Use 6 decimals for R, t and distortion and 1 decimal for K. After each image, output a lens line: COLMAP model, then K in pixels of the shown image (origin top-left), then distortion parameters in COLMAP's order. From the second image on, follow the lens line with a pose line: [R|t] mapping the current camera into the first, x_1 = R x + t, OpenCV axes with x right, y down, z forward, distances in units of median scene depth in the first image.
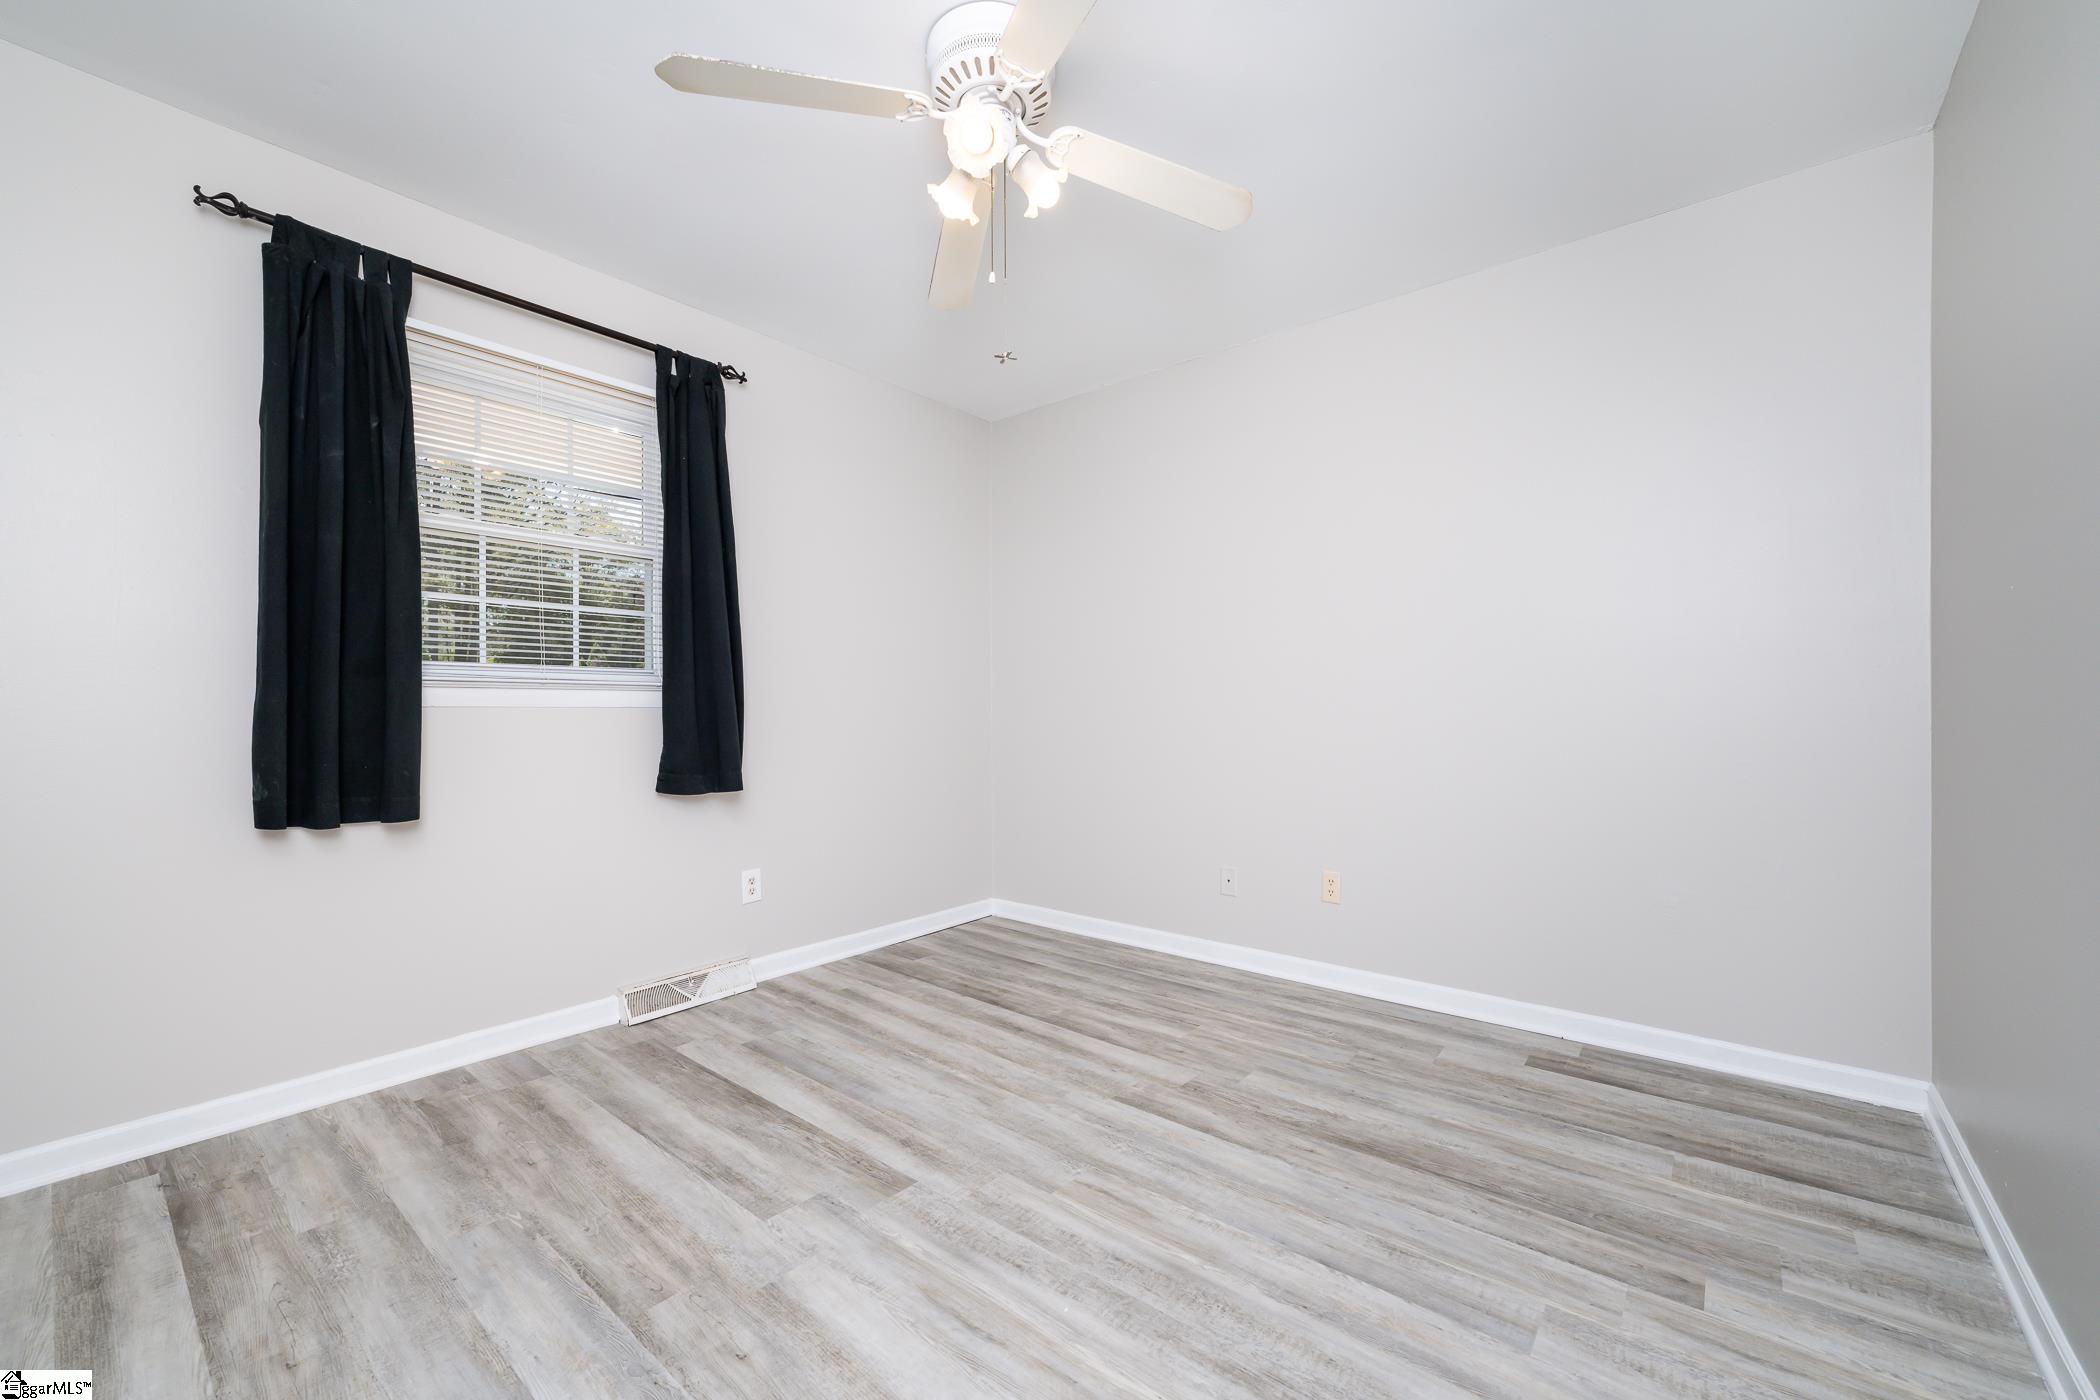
lens RADIAL K [[839.6, 0, 1050.0], [0, 839.6, 700.0], [0, 0, 1]] dist [0.002759, 0.000394]
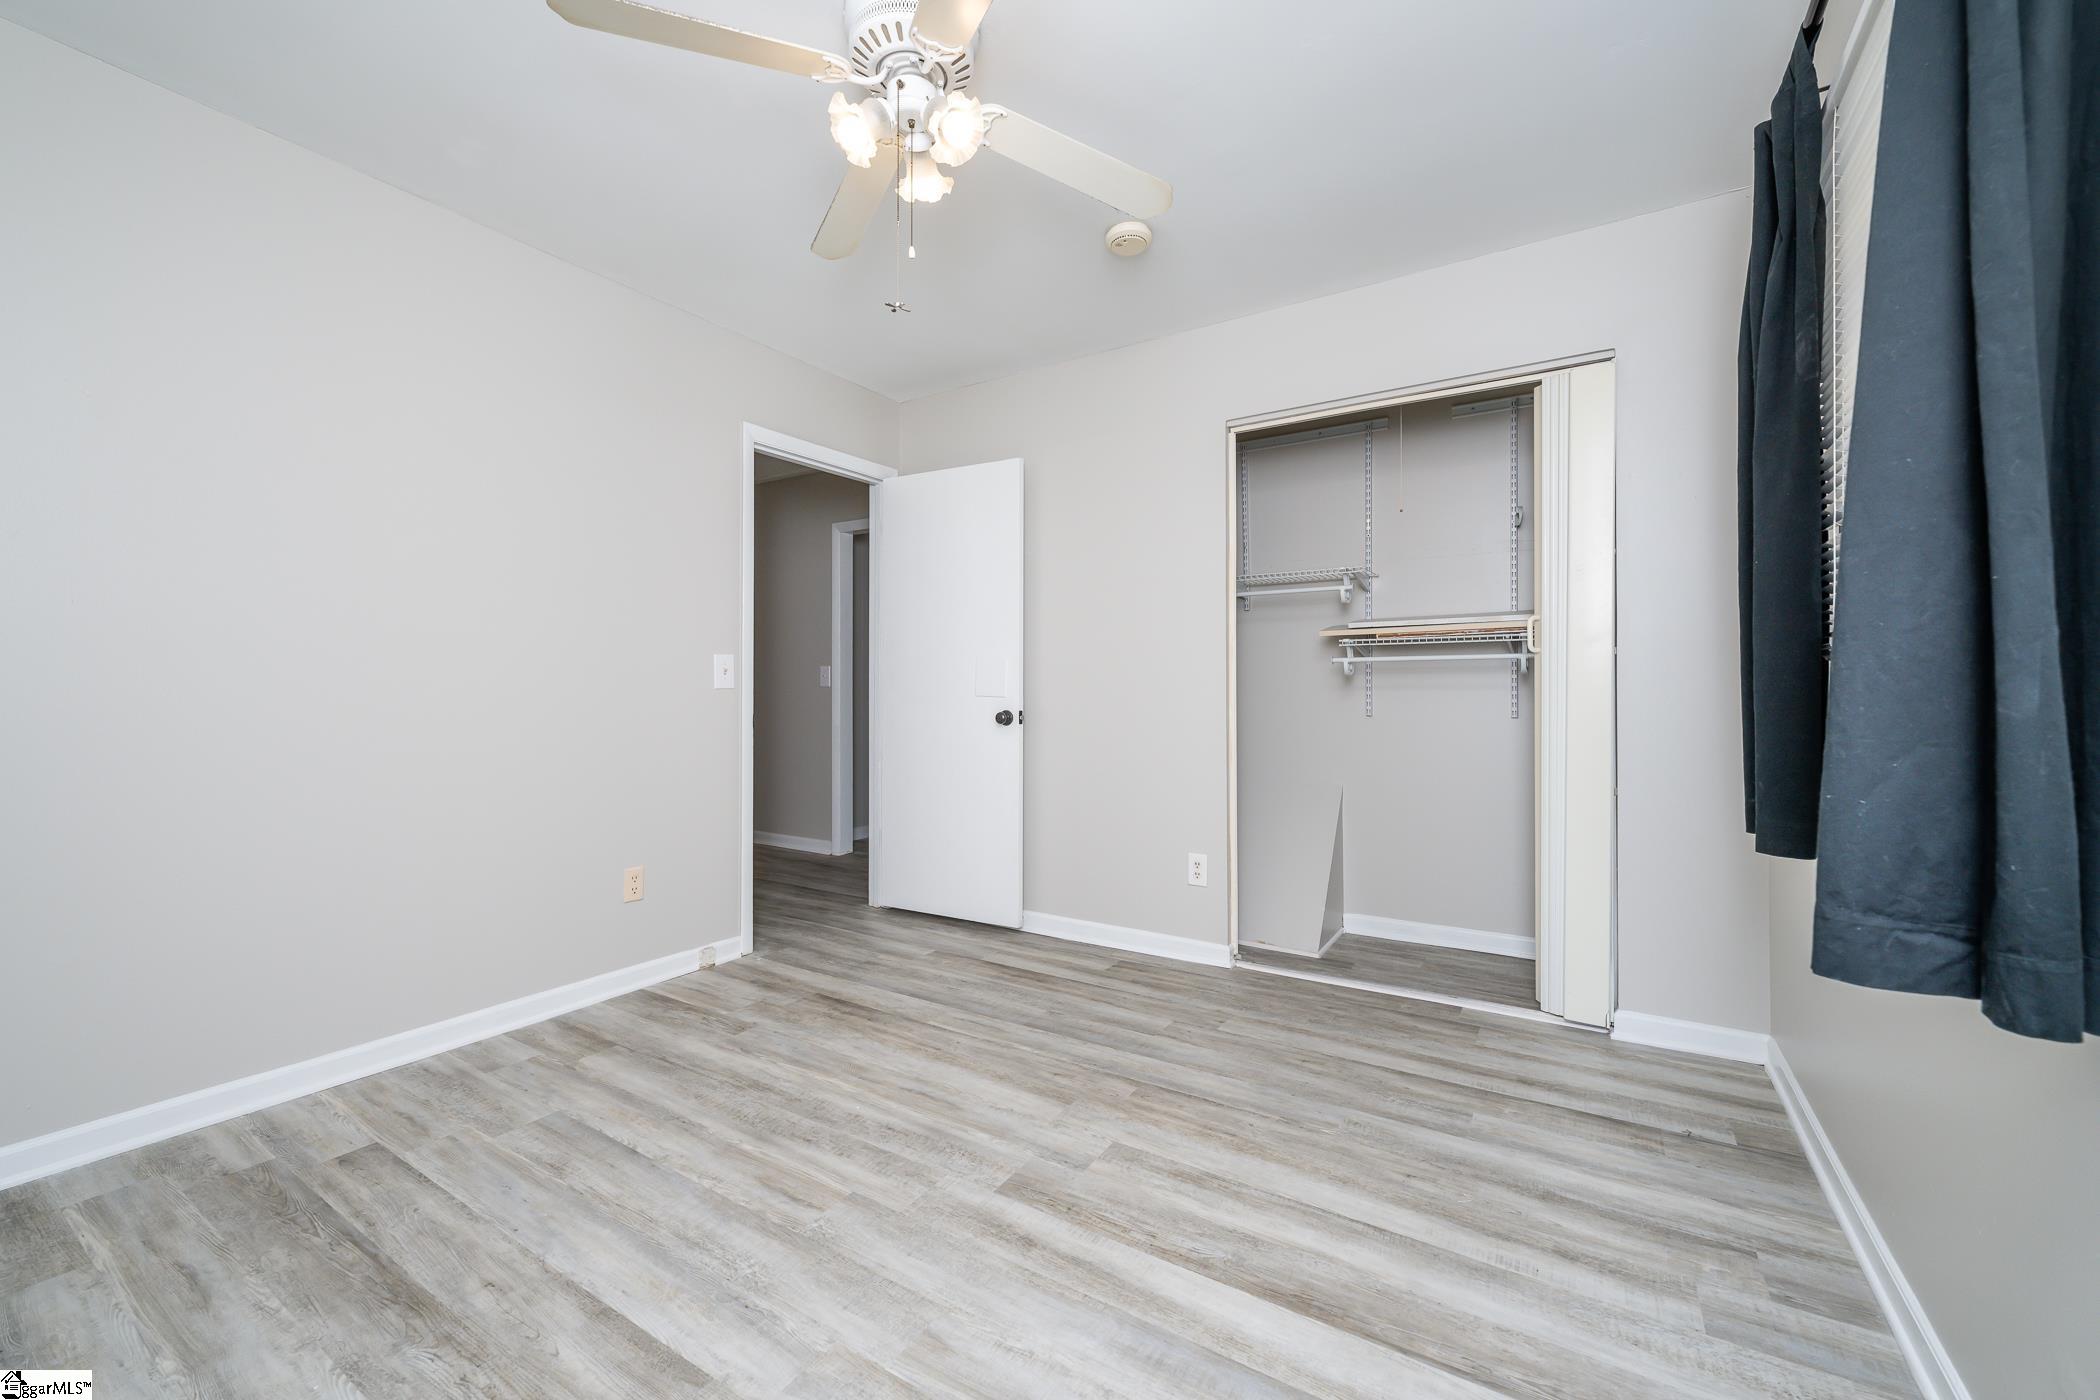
lens RADIAL K [[839.6, 0, 1050.0], [0, 839.6, 700.0], [0, 0, 1]] dist [0.002759, 0.000394]
pose [[-0.992172, 0.005334, -0.124761, -0.105920], [0.005564, 0.999983, -0.001497, 0.017584], [0.124751, -0.002180, -0.992186, 1.975798]]
